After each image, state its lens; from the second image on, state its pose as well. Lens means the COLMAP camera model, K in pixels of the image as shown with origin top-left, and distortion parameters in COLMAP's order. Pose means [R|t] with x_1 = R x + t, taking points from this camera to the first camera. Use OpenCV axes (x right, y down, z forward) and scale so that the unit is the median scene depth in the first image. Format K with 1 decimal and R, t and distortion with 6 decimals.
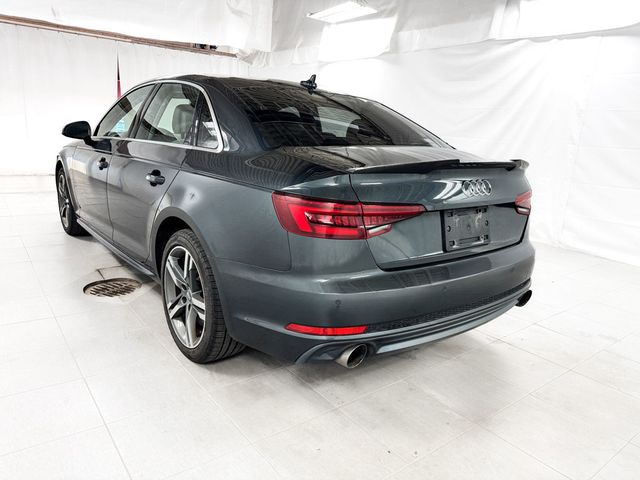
lens RADIAL K [[462.4, 0, 317.3], [0, 462.4, 240.6], [0, 0, 1]] dist [0.009947, 0.006769]
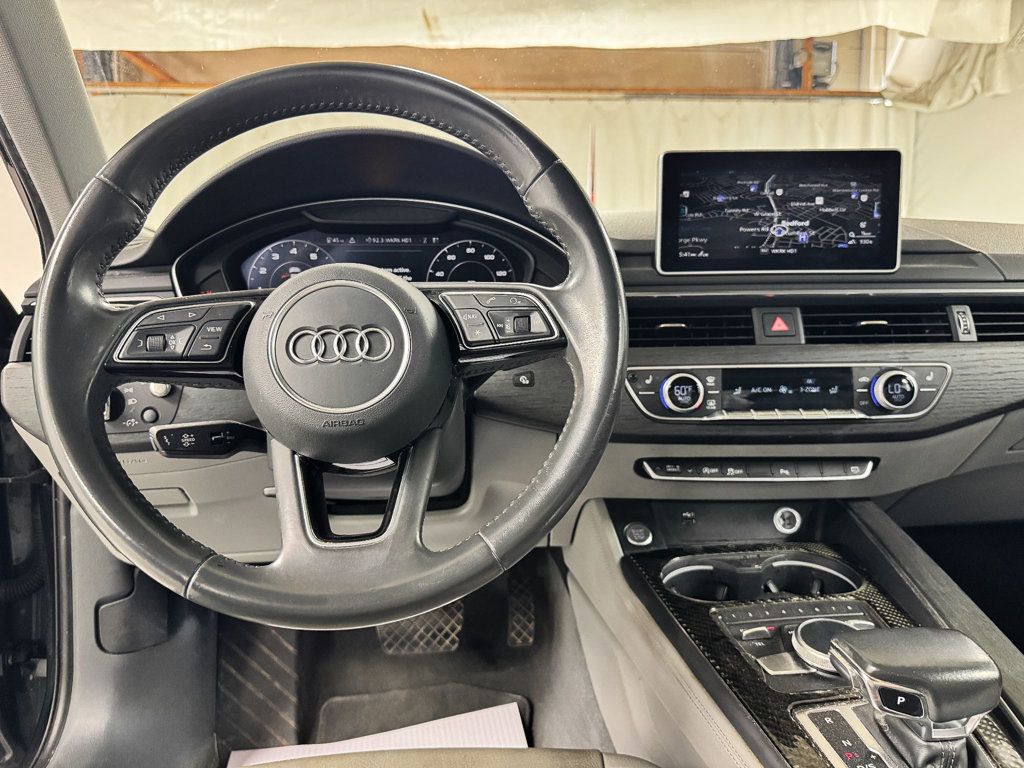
lens RADIAL K [[739.9, 0, 507.7], [0, 739.9, 385.0], [0, 0, 1]] dist [0.009947, 0.006769]
pose [[0.824937, 0.009954, -0.565137, -0.135651], [-0.084000, 0.990901, -0.105162, -0.108413], [0.558948, 0.134224, 0.818267, 0.586717]]
